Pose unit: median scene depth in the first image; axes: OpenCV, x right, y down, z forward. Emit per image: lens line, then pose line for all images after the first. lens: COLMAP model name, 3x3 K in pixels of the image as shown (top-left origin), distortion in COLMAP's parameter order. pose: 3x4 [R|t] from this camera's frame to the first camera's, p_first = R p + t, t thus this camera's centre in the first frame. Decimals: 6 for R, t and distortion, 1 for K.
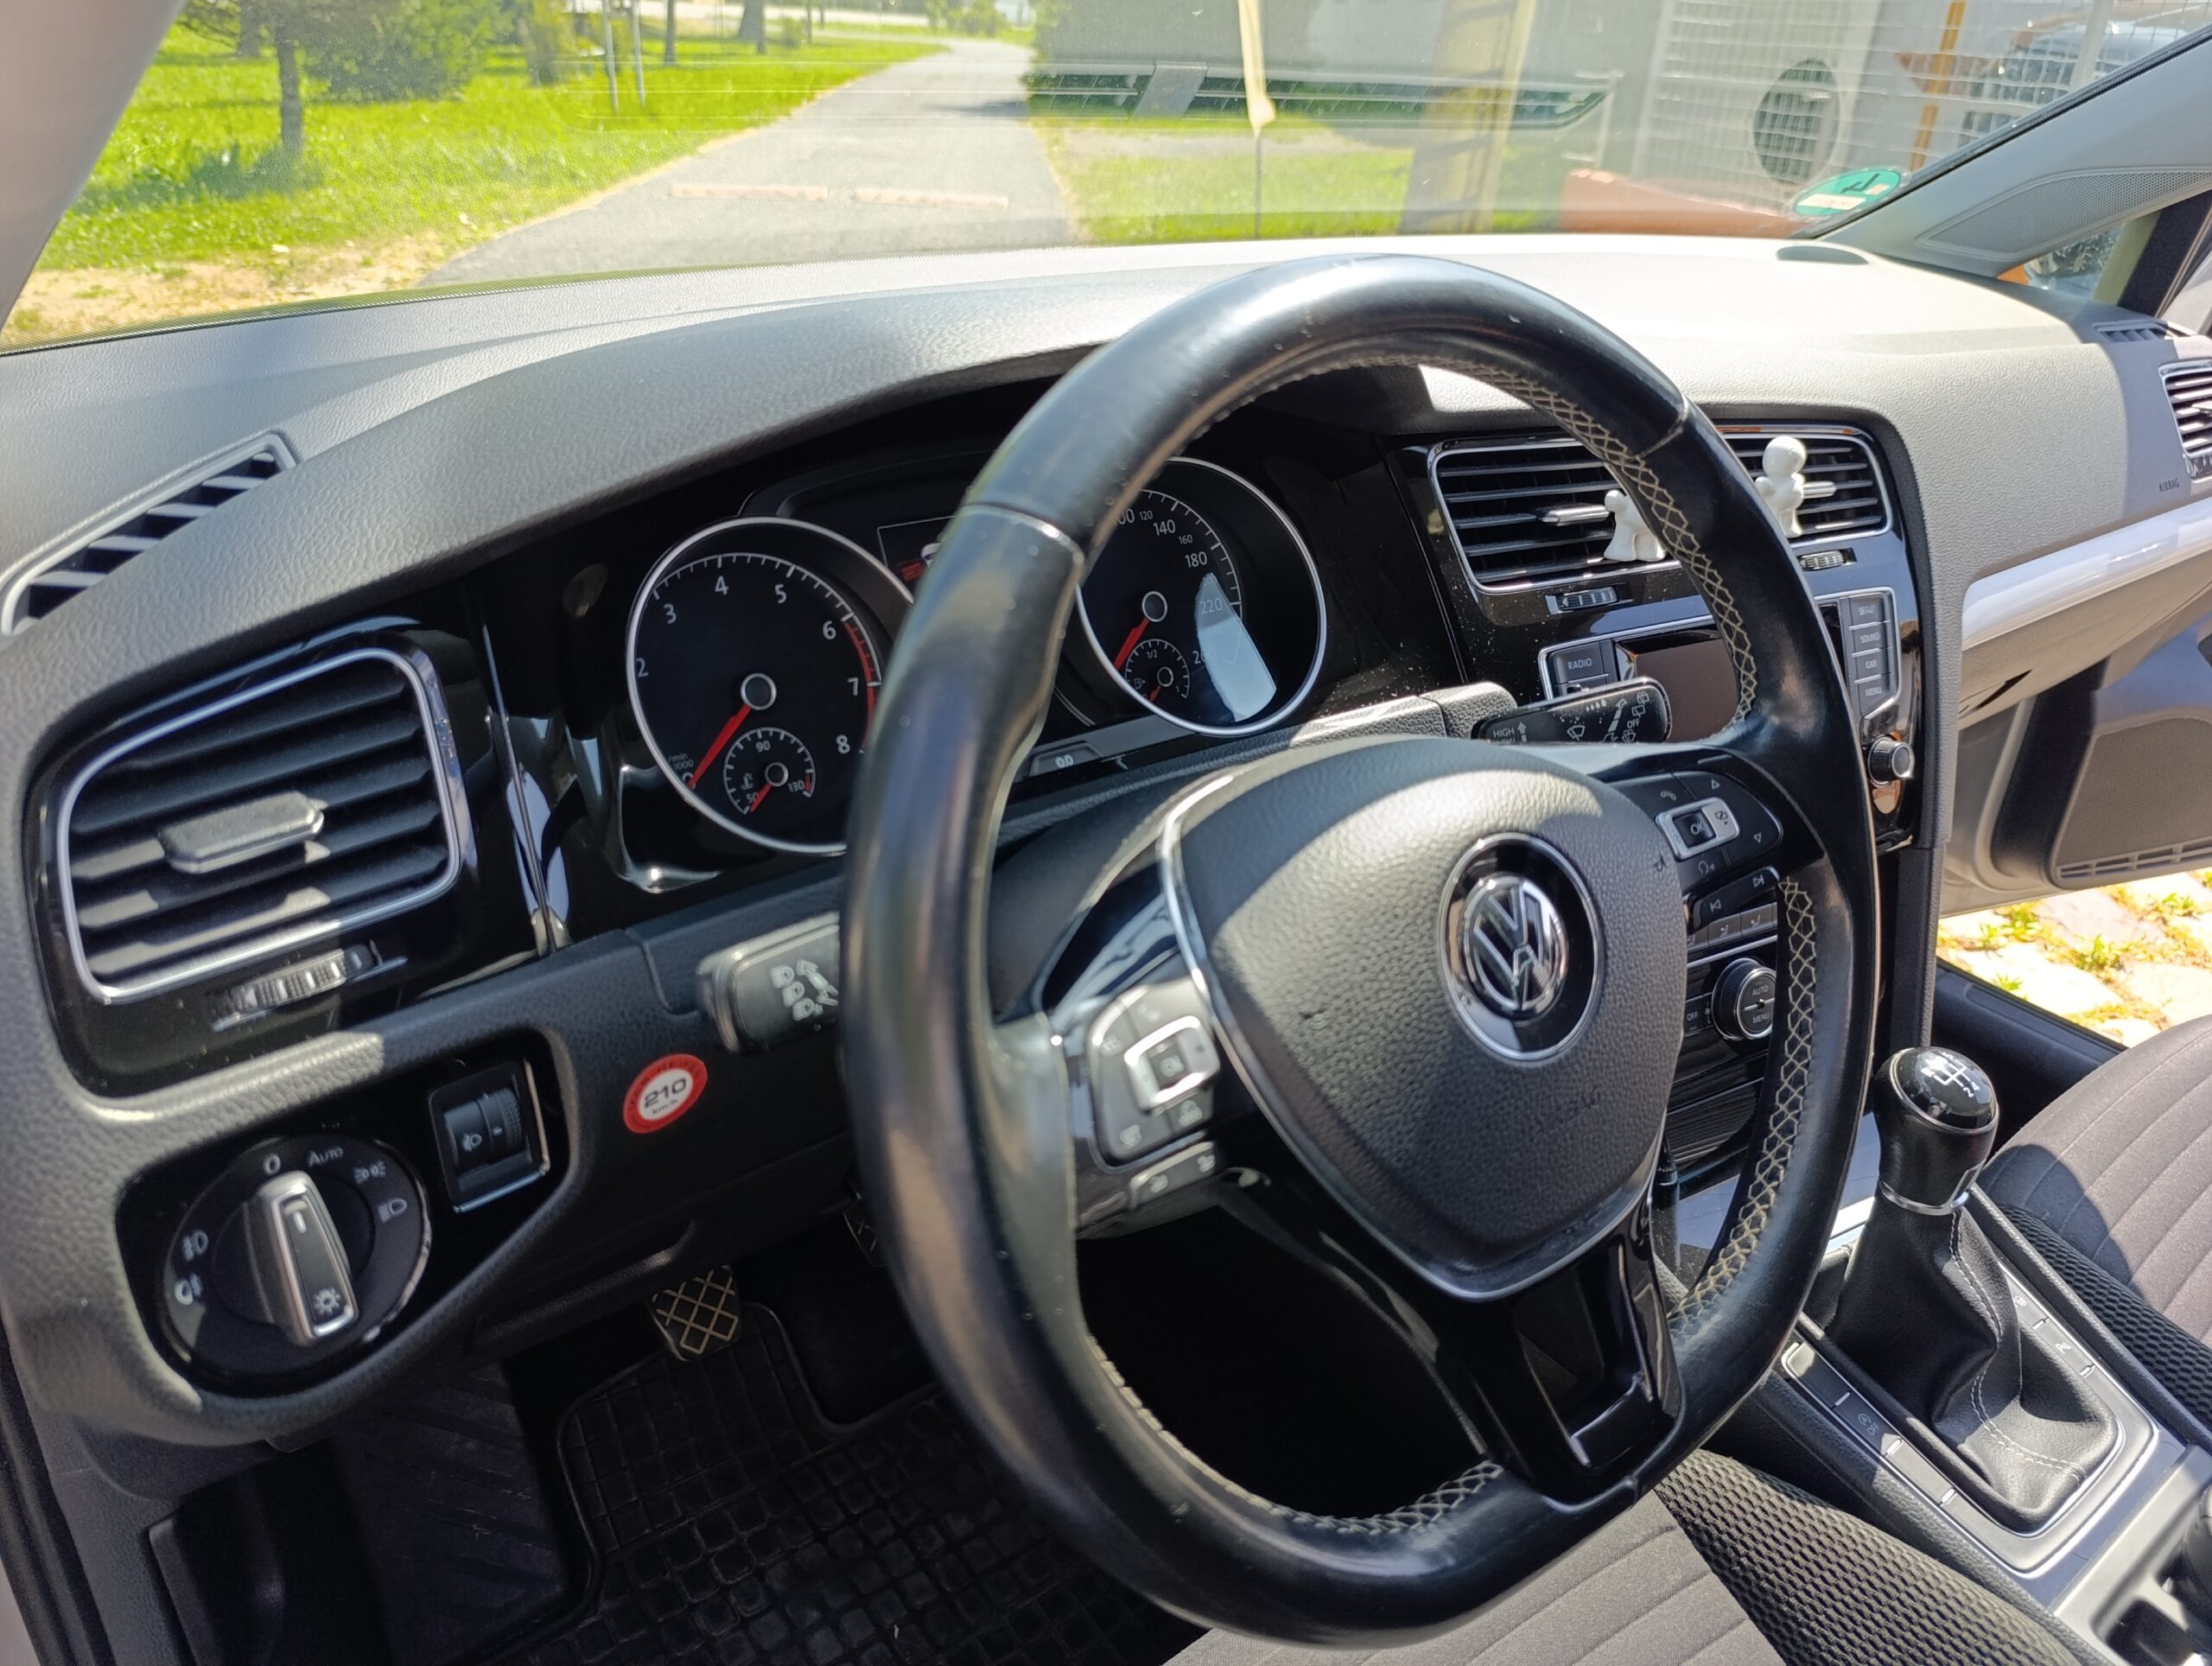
lens RADIAL K [[1532.1, 0, 1106.0], [0, 1532.1, 833.0], [0, 0, 1]] dist [0.046644, -0.026577]
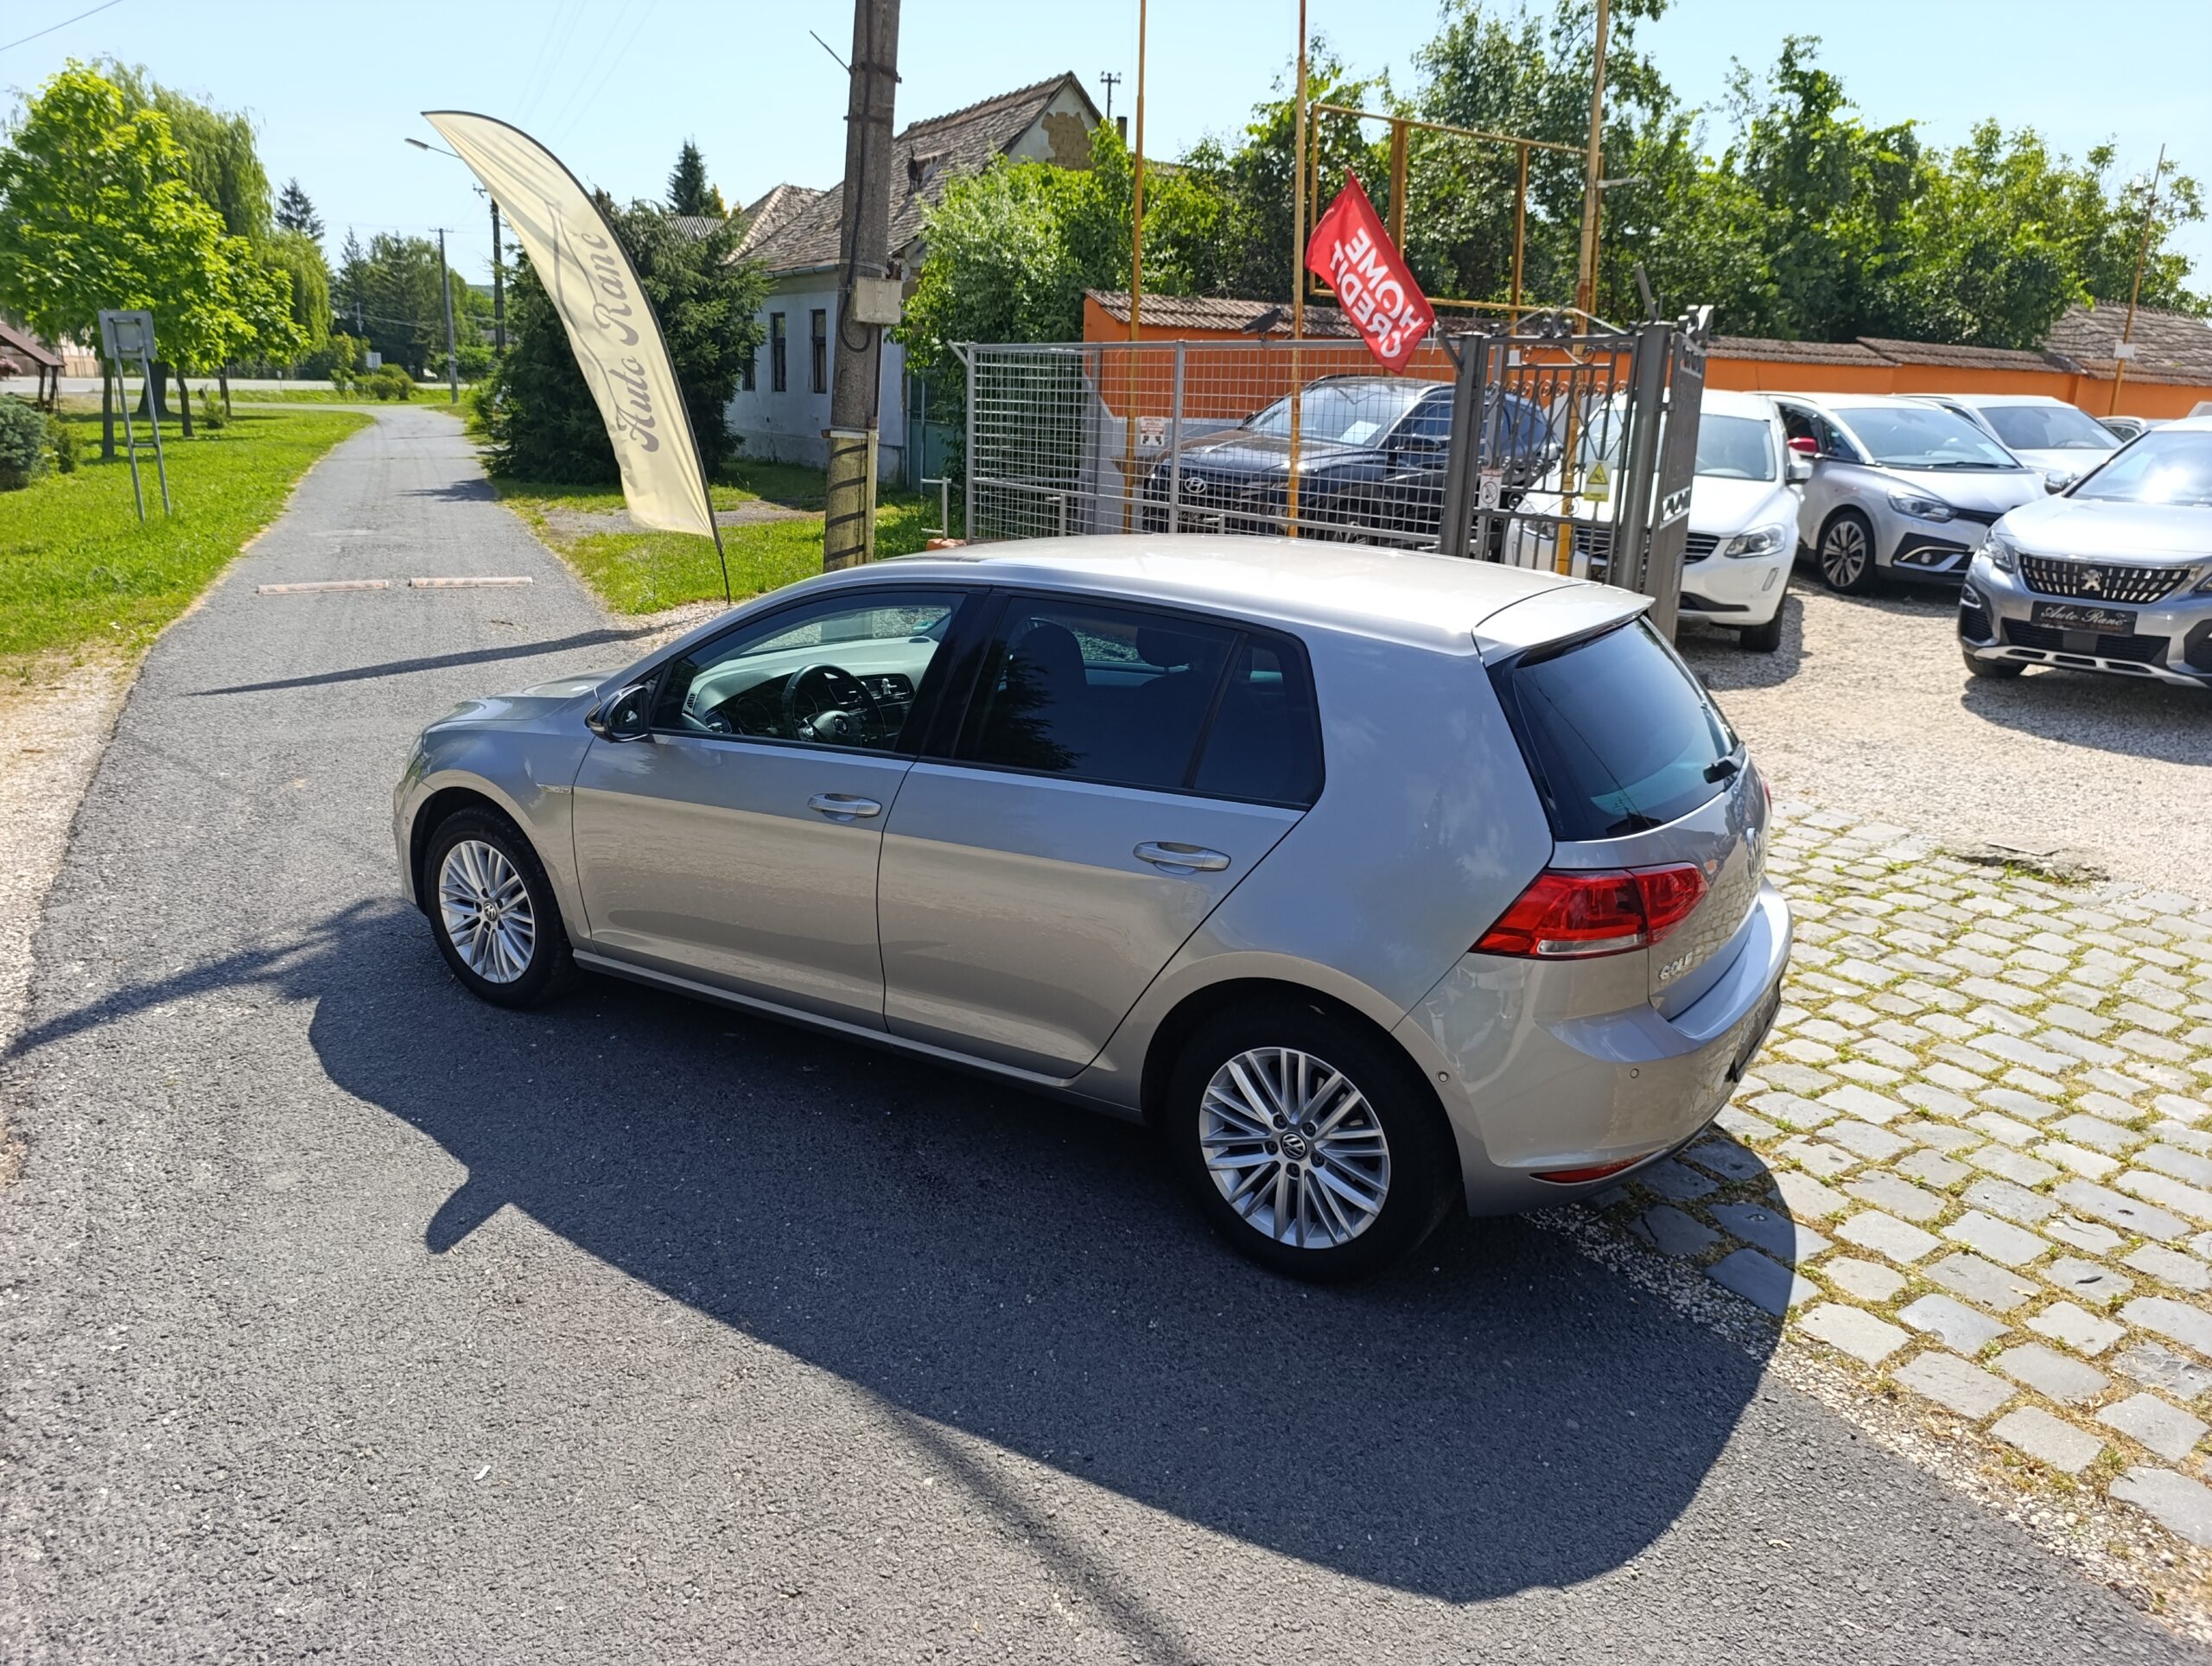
lens RADIAL K [[1532.1, 0, 1106.0], [0, 1532.1, 833.0], [0, 0, 1]] dist [0.046644, -0.026577]
pose [[0.938654, -0.119061, 0.323655, -0.703810], [0.177980, 0.971114, -0.158937, 1.476821], [-0.295383, 0.206791, 0.932731, -4.814017]]
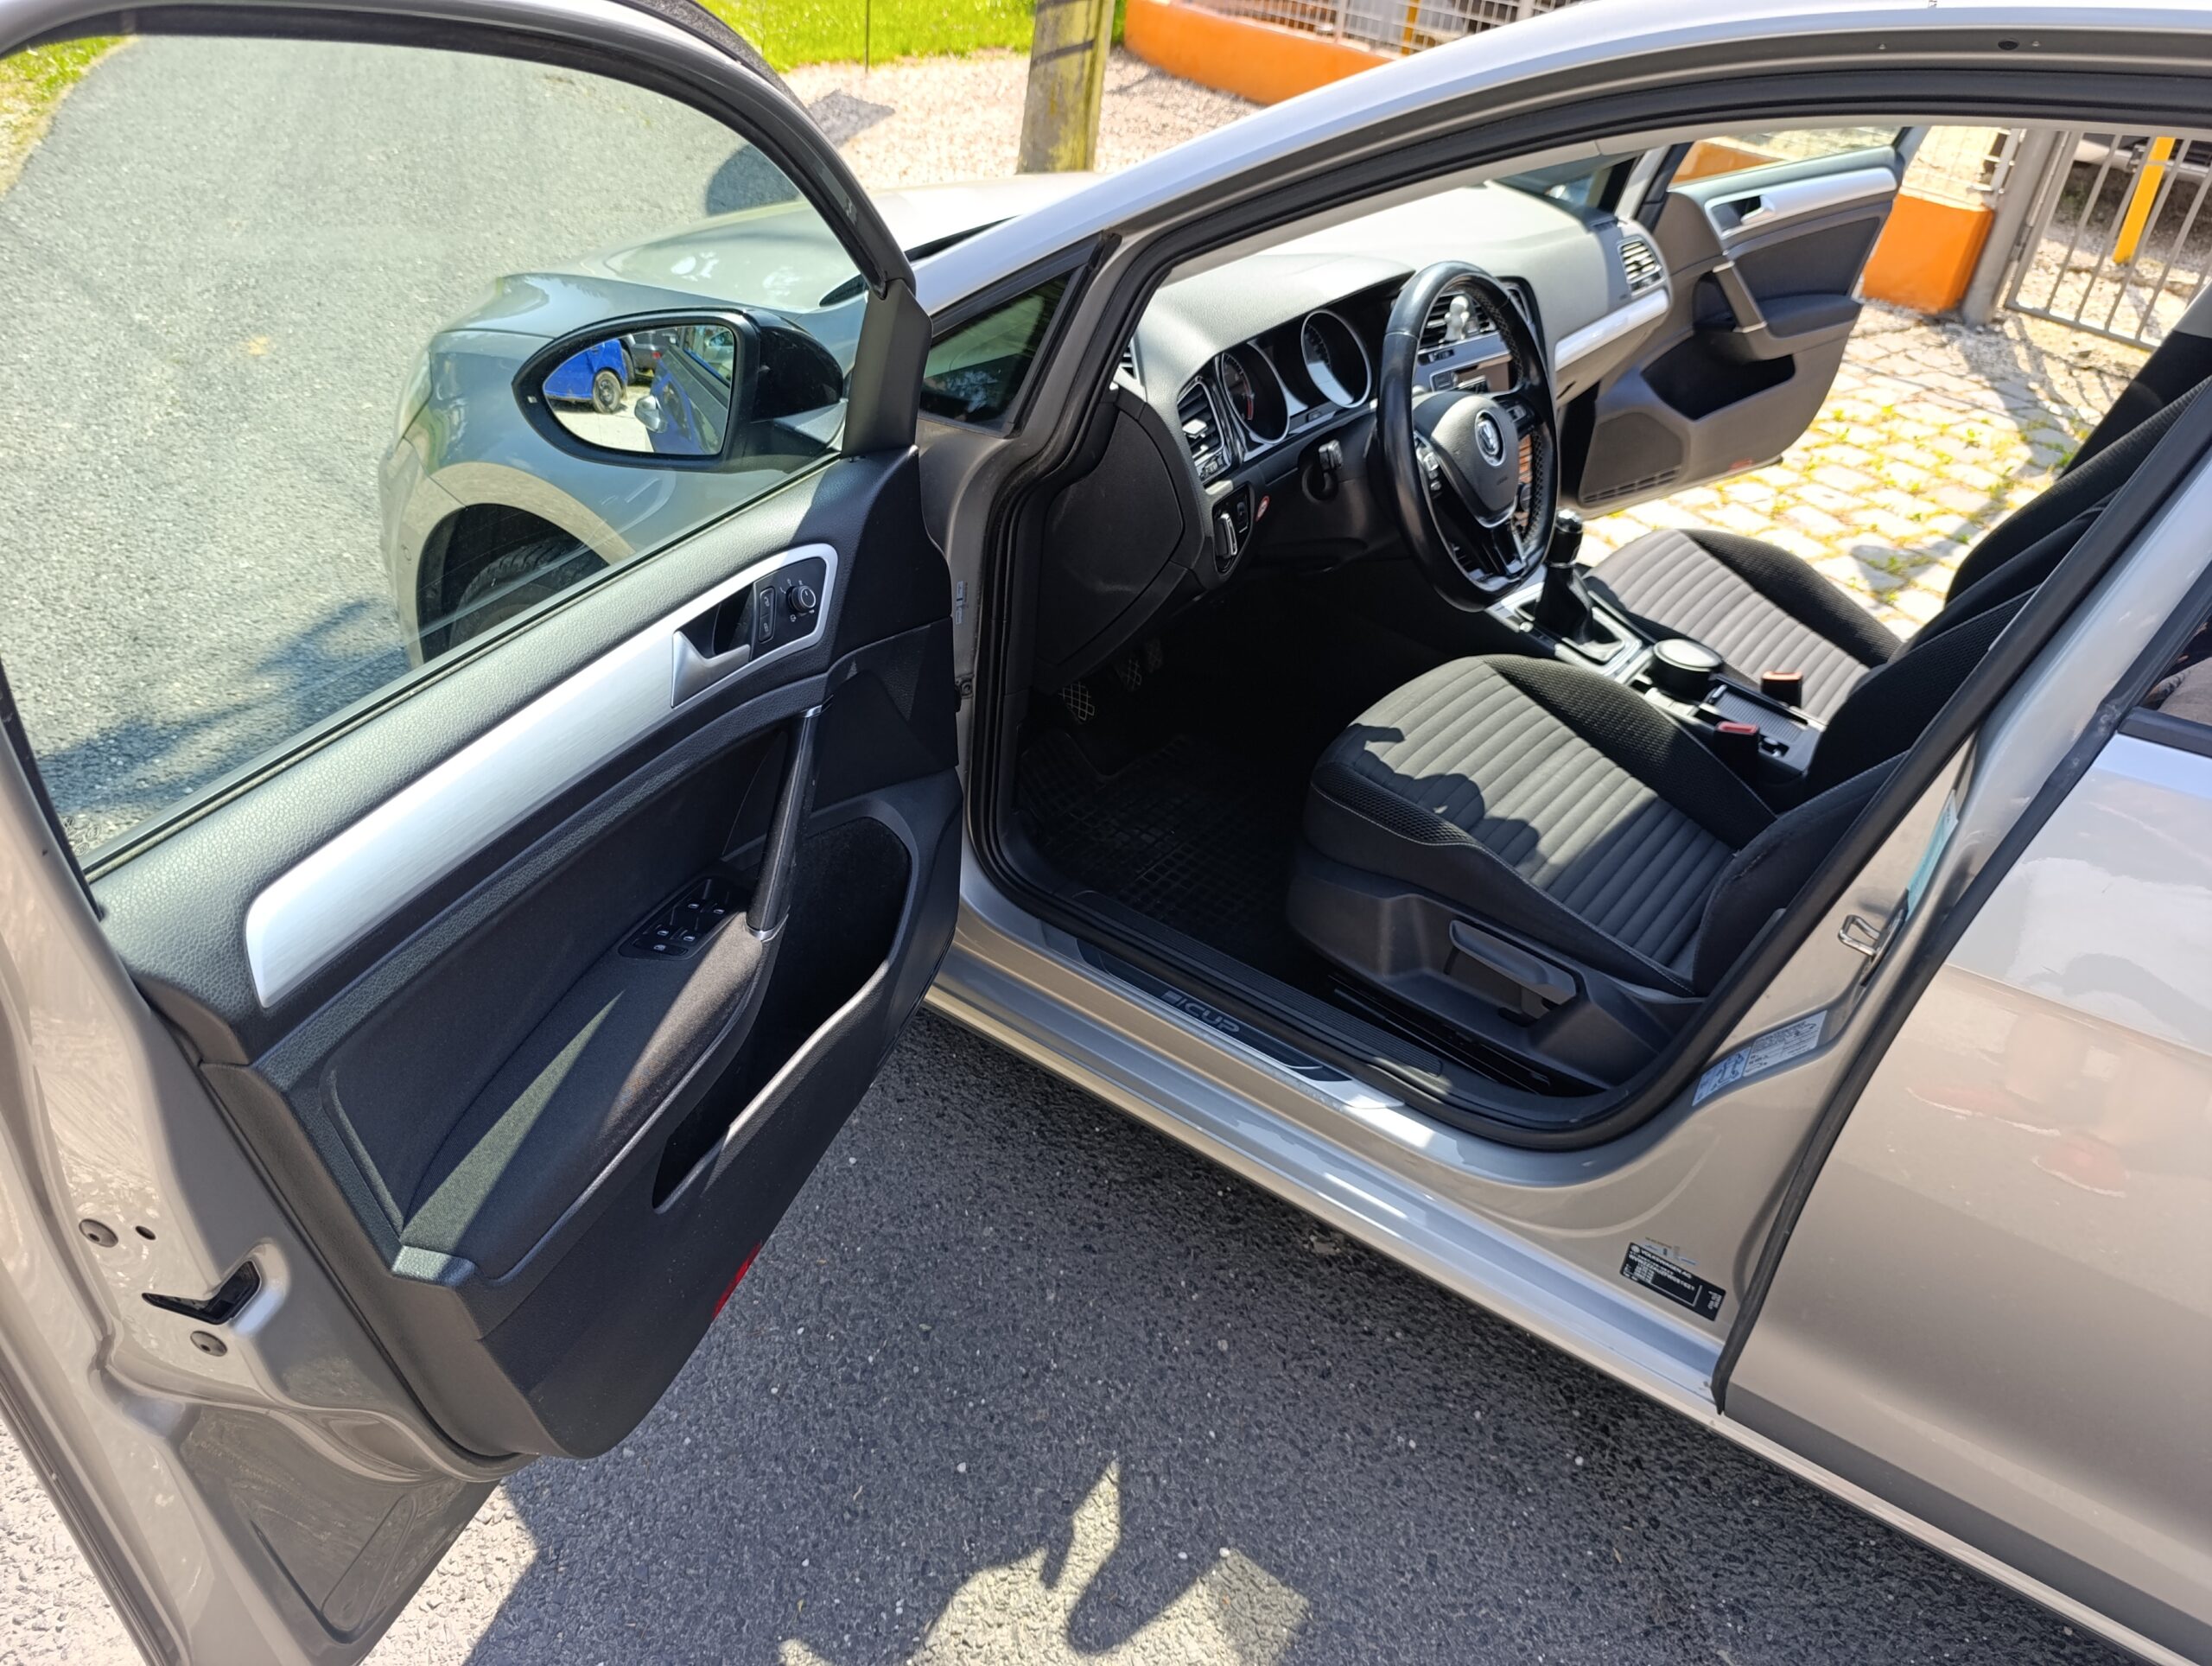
lens RADIAL K [[1532.1, 0, 1106.0], [0, 1532.1, 833.0], [0, 0, 1]] dist [0.046644, -0.026577]
pose [[0.958988, -0.135558, 0.248929, -0.864689], [0.106631, 0.986246, 0.126285, 0.225807], [-0.262624, -0.094562, 0.960253, -1.275184]]
